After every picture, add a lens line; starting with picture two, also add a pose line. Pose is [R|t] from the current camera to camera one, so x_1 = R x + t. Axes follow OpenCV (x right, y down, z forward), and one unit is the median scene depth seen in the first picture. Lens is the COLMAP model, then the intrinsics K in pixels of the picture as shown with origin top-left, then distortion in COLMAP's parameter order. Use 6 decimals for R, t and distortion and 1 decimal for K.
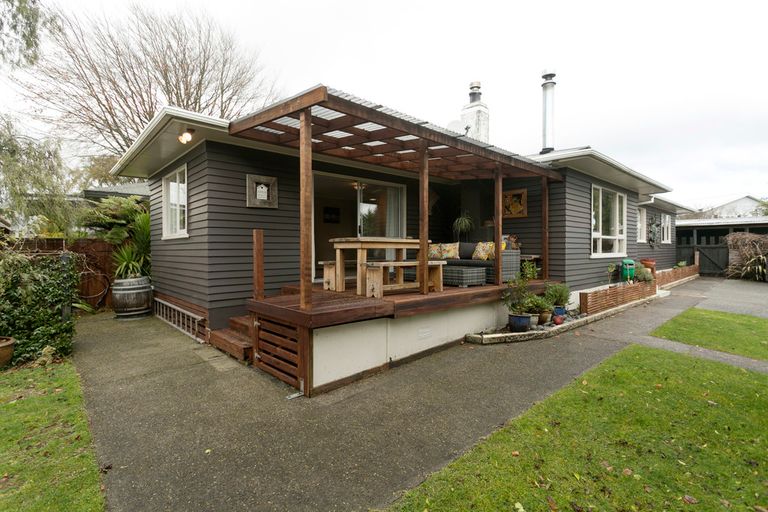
lens RADIAL K [[372.5, 0, 378.5], [0, 372.5, 251.8], [0, 0, 1]] dist [0.005708, 0.000552]
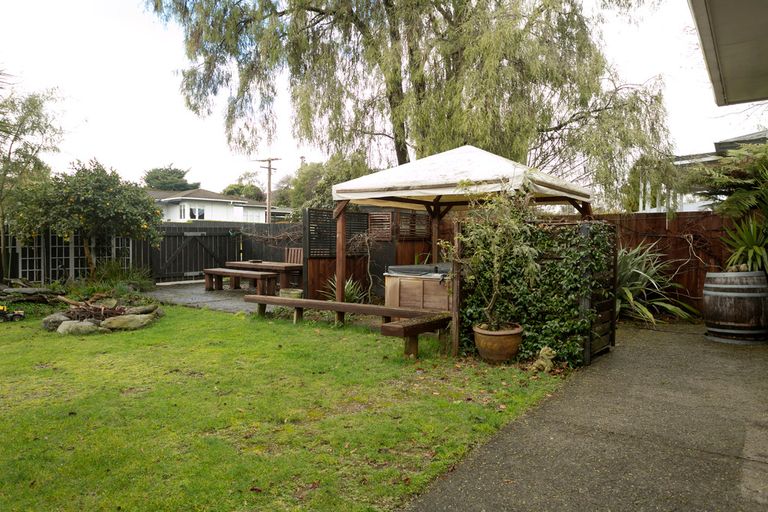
lens RADIAL K [[514.6, 0, 383.2], [0, 514.6, 255.5], [0, 0, 1]] dist [-0.000337, 0.001276]
pose [[0.204526, 0.035404, -0.978221, 0.035028], [-0.016951, 0.999324, 0.032623, 0.042198], [0.978714, 0.009909, 0.204987, 0.452287]]
